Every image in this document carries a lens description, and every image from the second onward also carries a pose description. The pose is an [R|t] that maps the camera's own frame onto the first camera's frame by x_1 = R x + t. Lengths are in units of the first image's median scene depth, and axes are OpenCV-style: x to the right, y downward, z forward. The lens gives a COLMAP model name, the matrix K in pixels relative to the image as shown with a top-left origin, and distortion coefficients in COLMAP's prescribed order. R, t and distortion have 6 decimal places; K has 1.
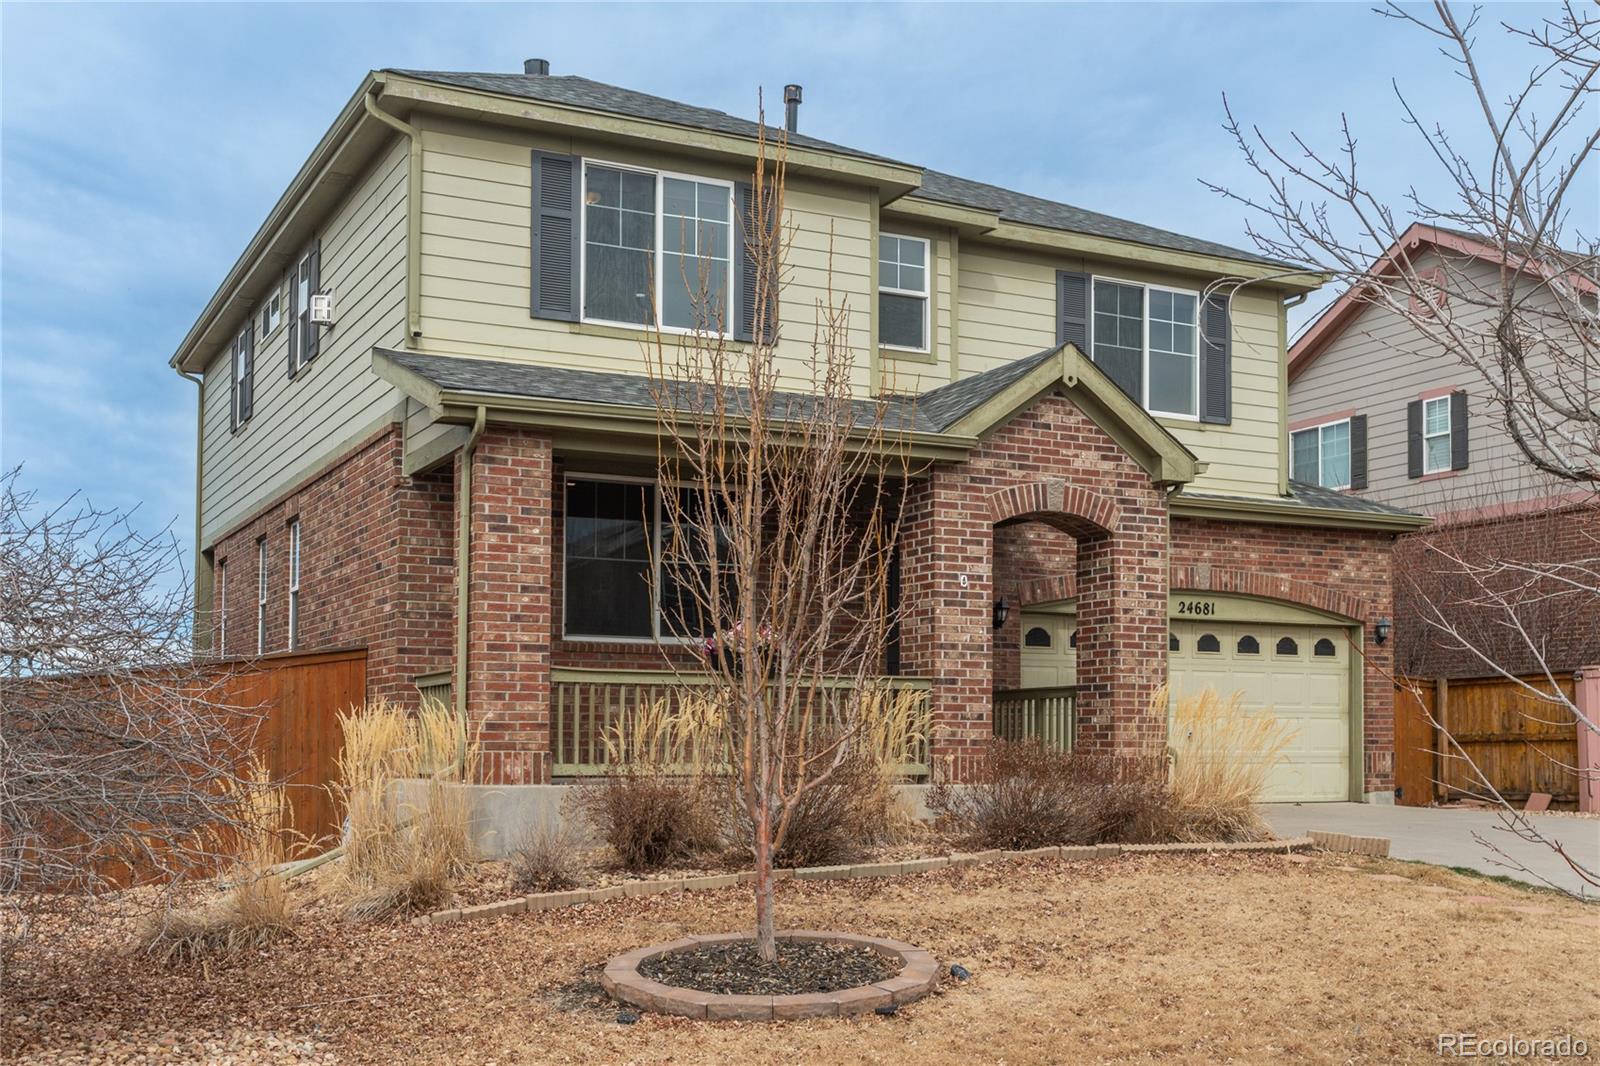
lens RADIAL K [[1614.9, 0, 800.0], [0, 1614.9, 691.7], [0, 0, 1]] dist [-0.002868, -0.002933]
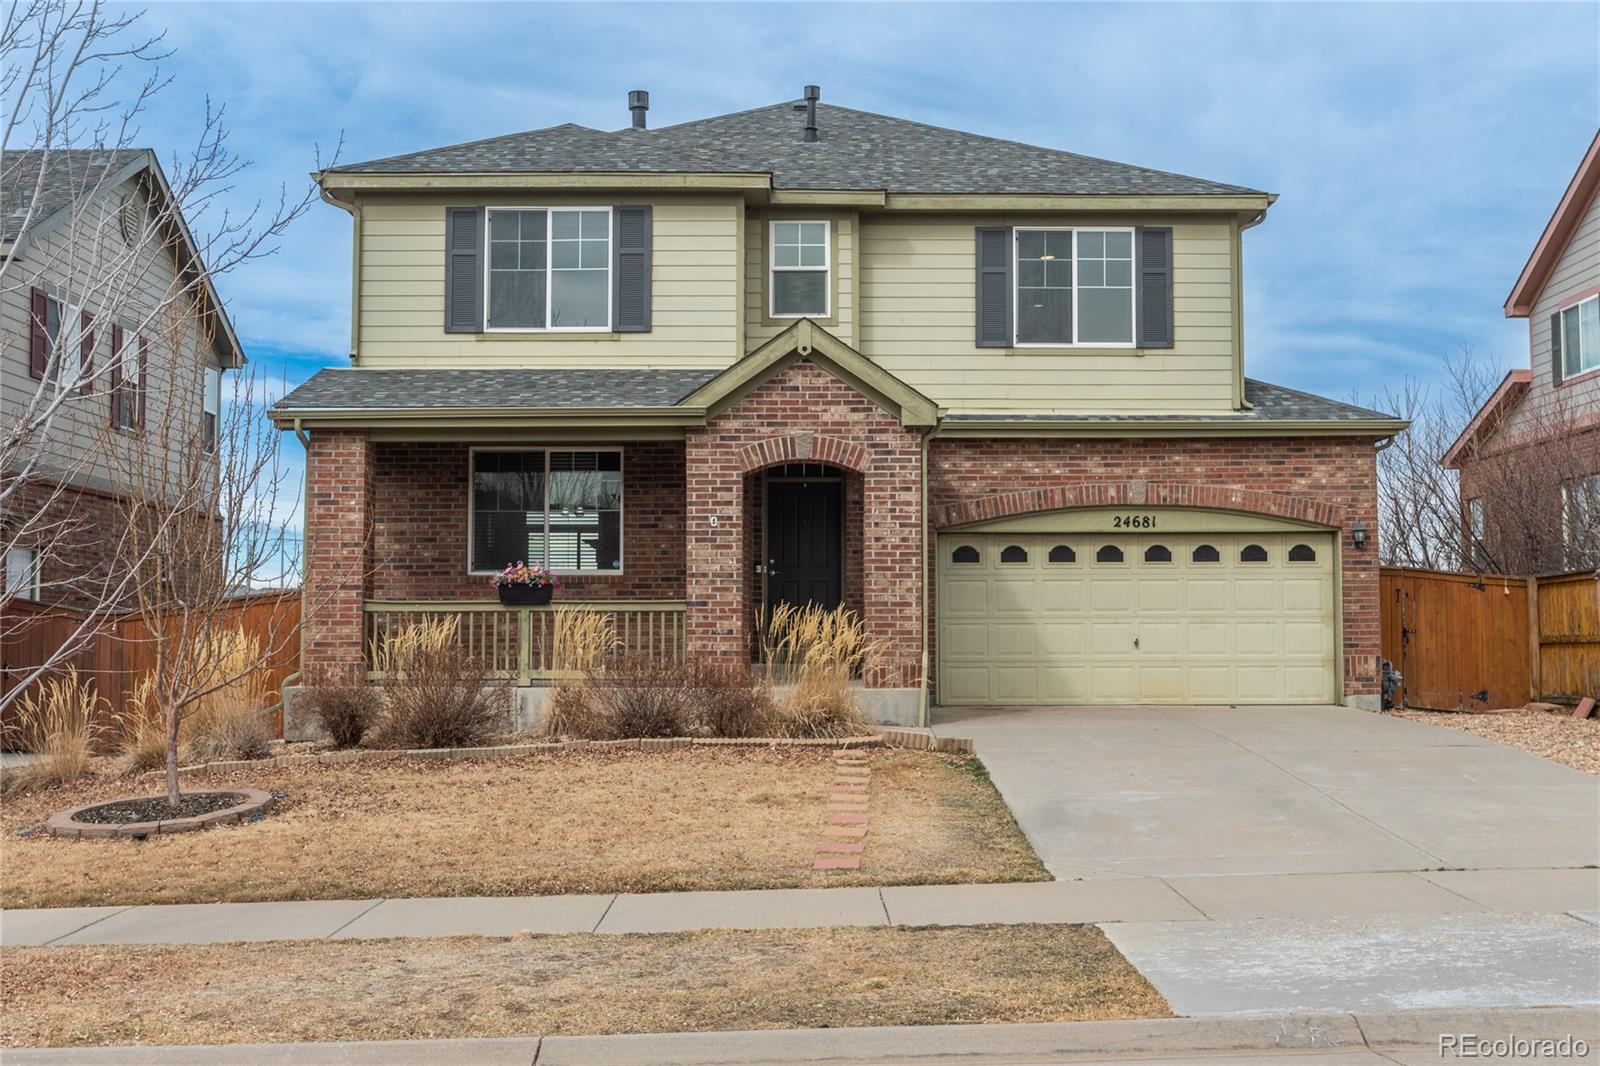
lens RADIAL K [[1615.0, 0, 800.0], [0, 1615.0, 533.0], [0, 0, 1]] dist [-0.000661, -0.005778]
pose [[0.912282, -0.031800, -0.408326, 0.627336], [0.019392, 0.999217, -0.034493, -0.015288], [0.409103, 0.023549, 0.912184, -0.088267]]
